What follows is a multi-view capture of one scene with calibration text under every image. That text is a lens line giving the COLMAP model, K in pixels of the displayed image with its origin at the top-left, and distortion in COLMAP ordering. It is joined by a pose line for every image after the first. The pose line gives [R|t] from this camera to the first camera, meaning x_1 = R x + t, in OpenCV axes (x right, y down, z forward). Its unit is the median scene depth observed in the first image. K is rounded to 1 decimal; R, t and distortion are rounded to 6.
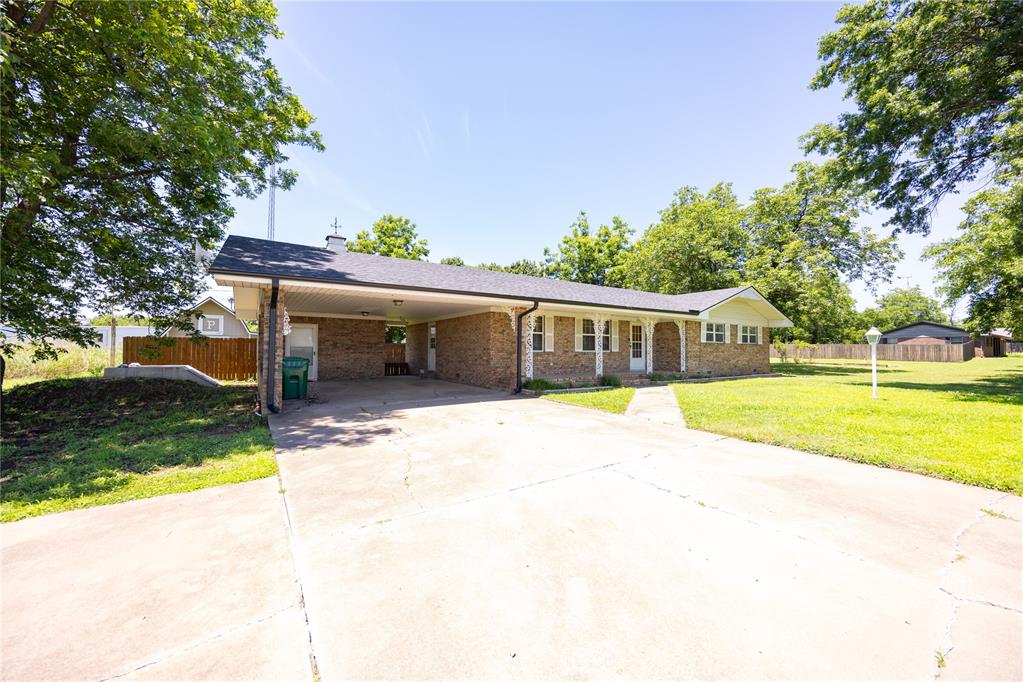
lens RADIAL K [[393.3, 0, 511.5], [0, 393.3, 341.0], [0, 0, 1]] dist [-0.003083, -0.000152]
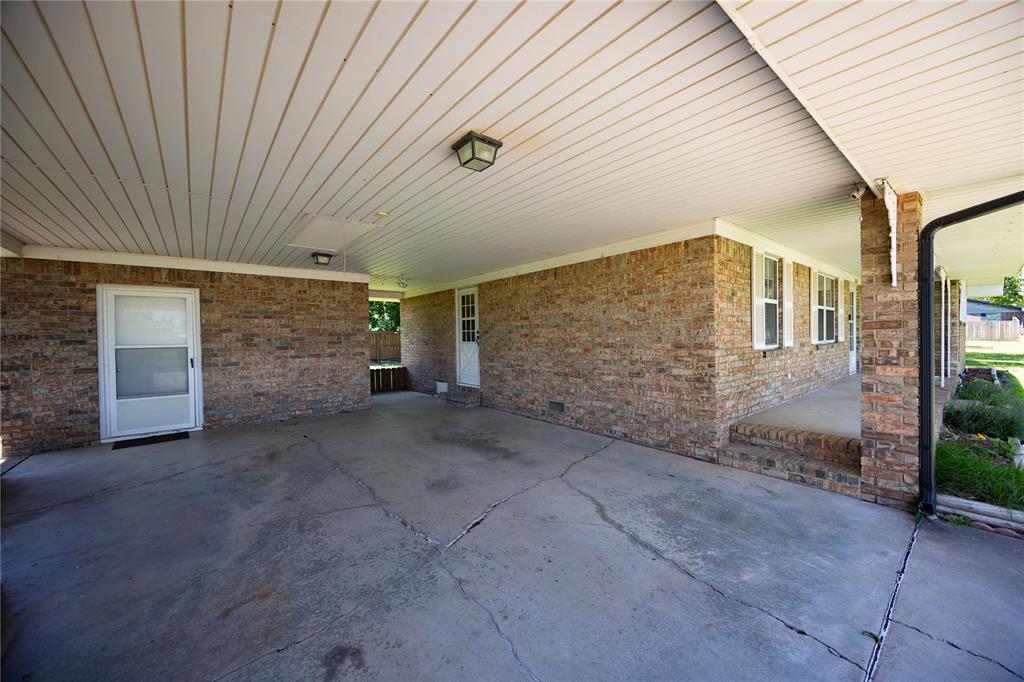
lens RADIAL K [[393.7, 0, 512.0], [0, 393.7, 341.0], [0, 0, 1]] dist [-0.003083, -0.000152]
pose [[0.994169, -0.020665, 0.105837, -0.211757], [0.016491, 0.999057, 0.040158, -0.000655], [-0.106567, -0.038179, 0.993572, 0.544767]]
